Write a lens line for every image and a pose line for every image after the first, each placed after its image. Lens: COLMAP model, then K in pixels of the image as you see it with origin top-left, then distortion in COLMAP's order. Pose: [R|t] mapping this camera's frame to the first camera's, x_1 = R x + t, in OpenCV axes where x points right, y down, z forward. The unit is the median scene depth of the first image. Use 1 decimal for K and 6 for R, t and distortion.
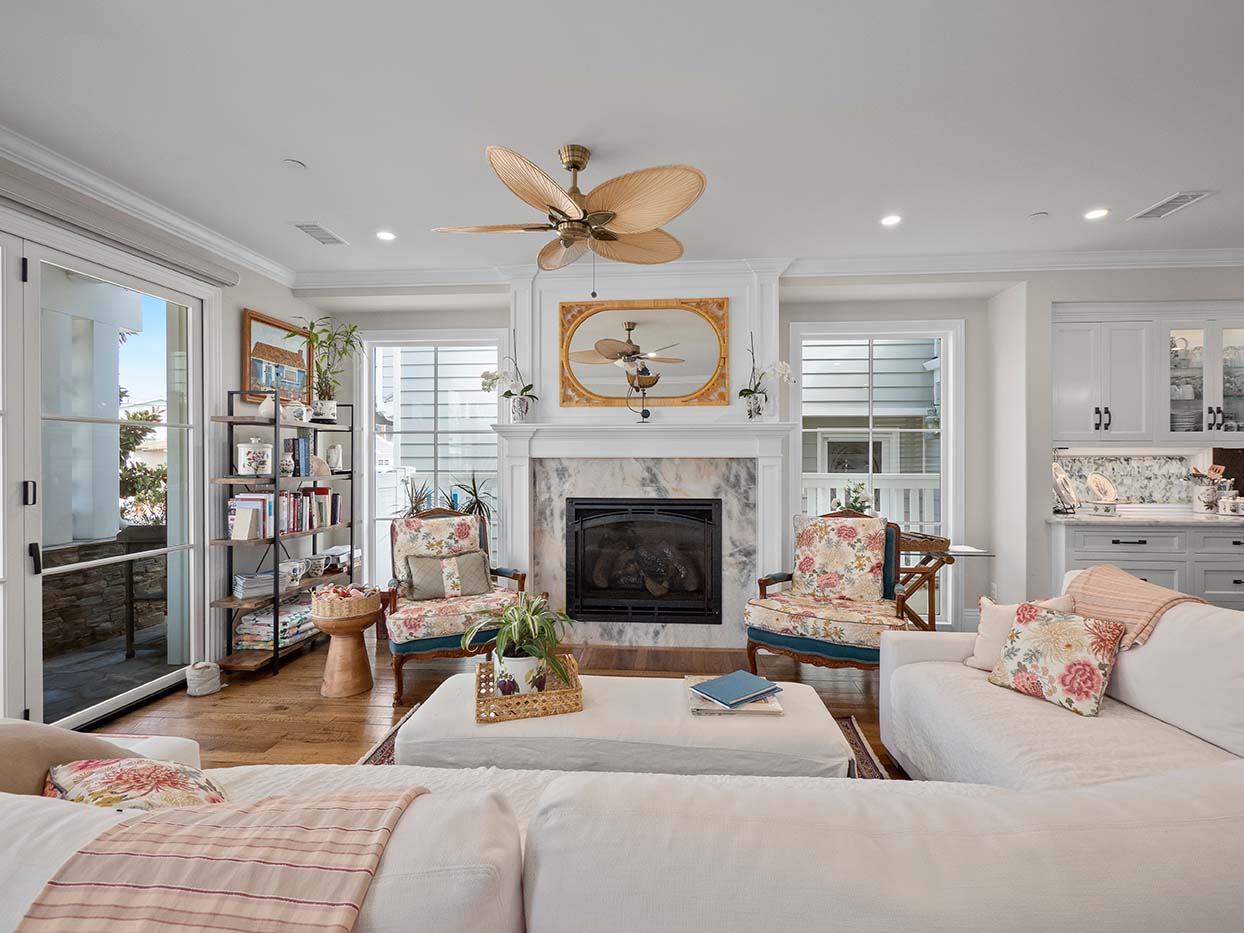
lens RADIAL K [[570.0, 0, 635.7], [0, 570.0, 459.1], [0, 0, 1]] dist [-0.000892, -0.000503]
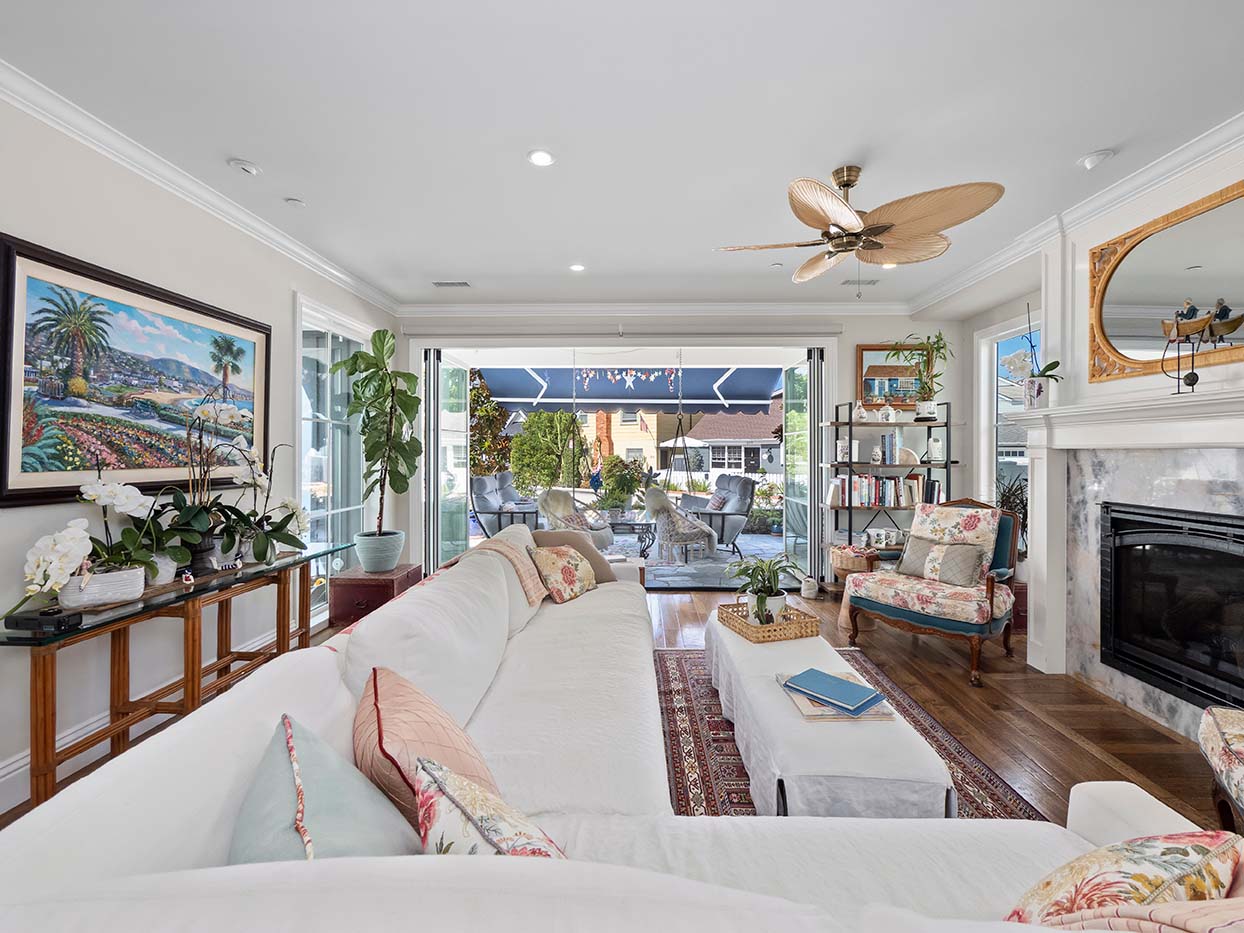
lens RADIAL K [[570.0, 0, 626.4], [0, 570.0, 456.7], [0, 0, 1]] dist [-0.000892, -0.000503]
pose [[0.017062, 0.009716, -0.999807, 0.671674], [0.000885, 0.999952, 0.009733, -0.000132], [0.999854, -0.001051, 0.017053, 0.374252]]
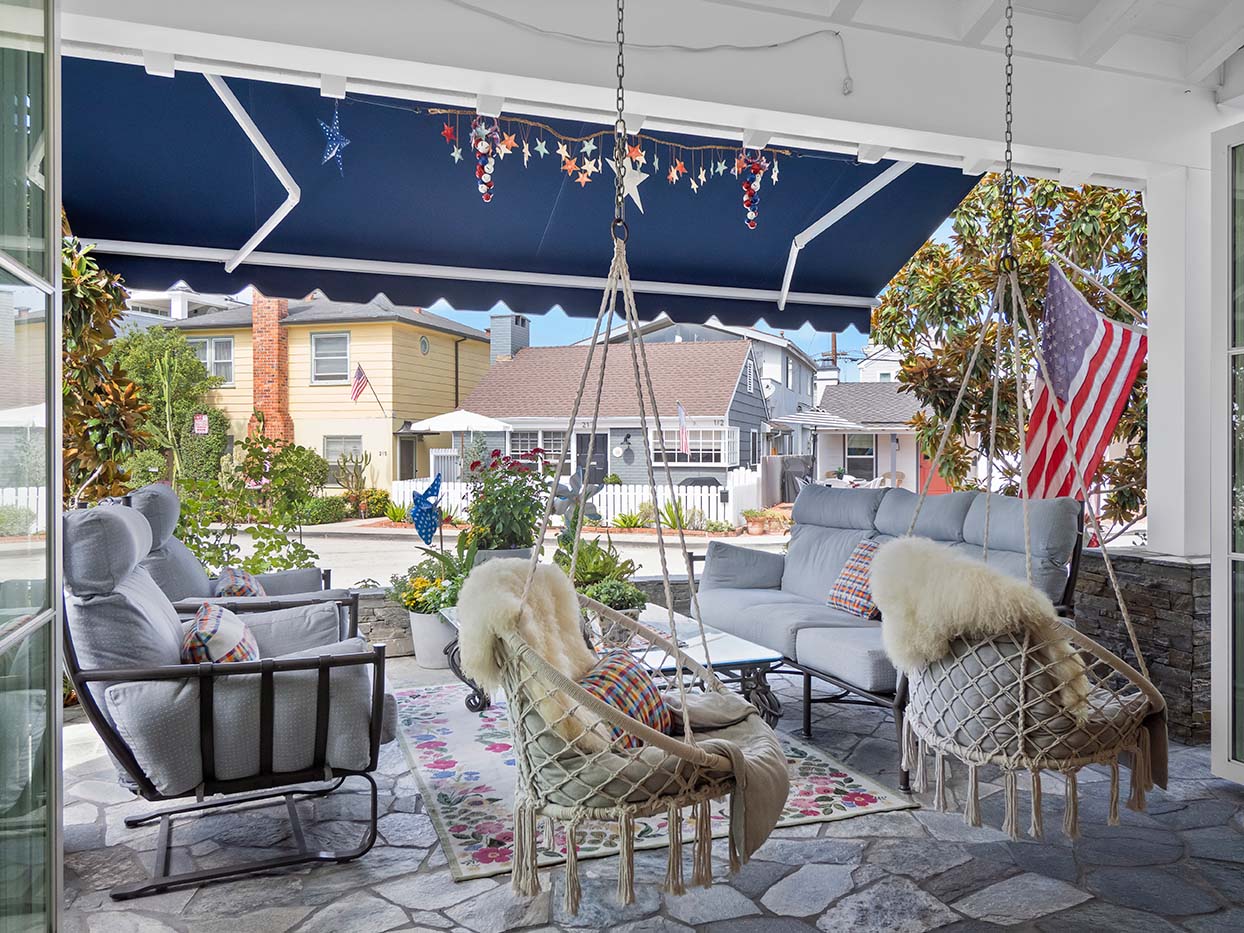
lens RADIAL K [[918.9, 0, 598.9], [0, 918.9, 480.2], [0, 0, 1]] dist [-0.010335, -0.000820]
pose [[0.389100, 0.030558, -0.920688, -0.364541], [0.000514, 0.999442, 0.033389, 0.034535], [0.921195, -0.013465, 0.388868, 0.032268]]
